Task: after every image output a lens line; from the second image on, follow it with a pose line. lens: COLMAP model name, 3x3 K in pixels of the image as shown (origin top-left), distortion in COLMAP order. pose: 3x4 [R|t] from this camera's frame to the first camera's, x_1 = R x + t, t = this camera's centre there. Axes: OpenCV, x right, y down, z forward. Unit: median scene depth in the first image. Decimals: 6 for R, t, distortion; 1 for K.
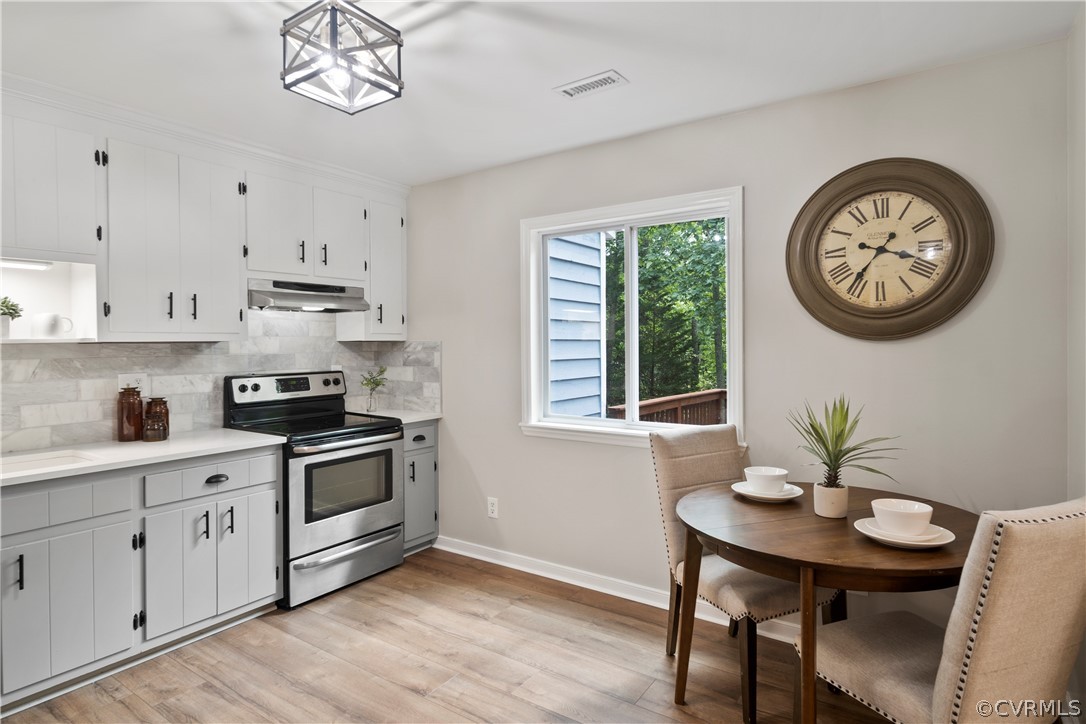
lens RADIAL K [[578.6, 0, 543.7], [0, 578.6, 341.4], [0, 0, 1]] dist [0.003086, 0.000413]
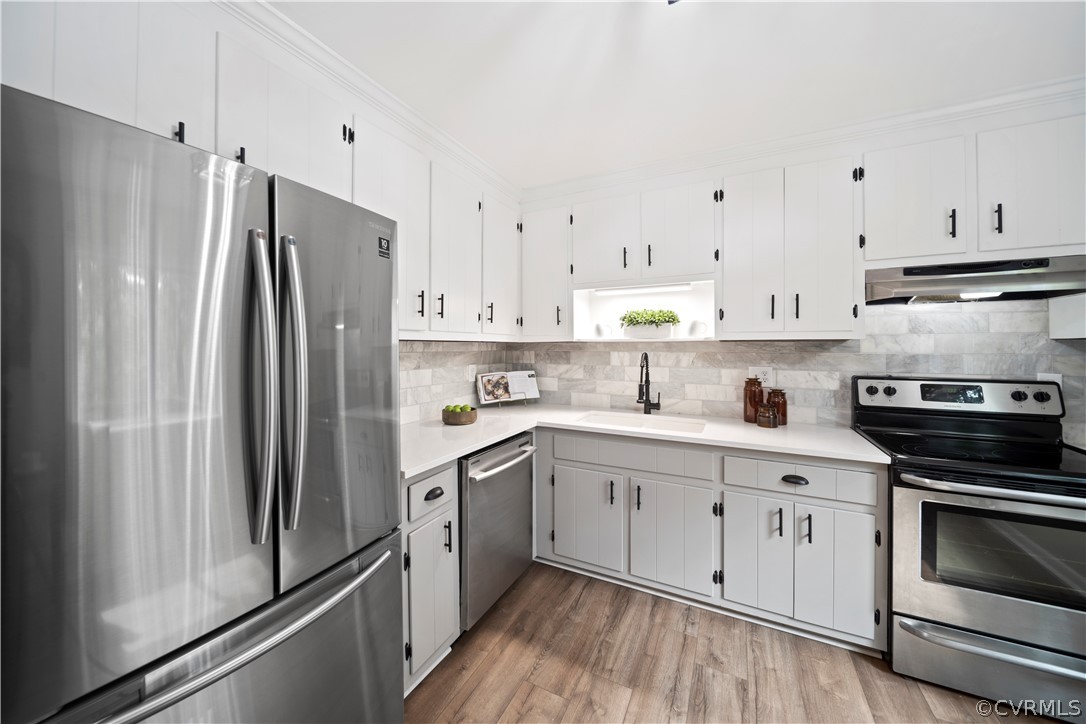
lens RADIAL K [[386.9, 0, 545.6], [0, 386.9, 343.5], [0, 0, 1]] dist [0.000146, -0.000043]
pose [[0.146463, 0.004084, -0.989208, 0.018910], [0.000667, 0.999991, 0.004227, 0.003745], [0.989216, -0.001279, 0.146459, 0.452241]]
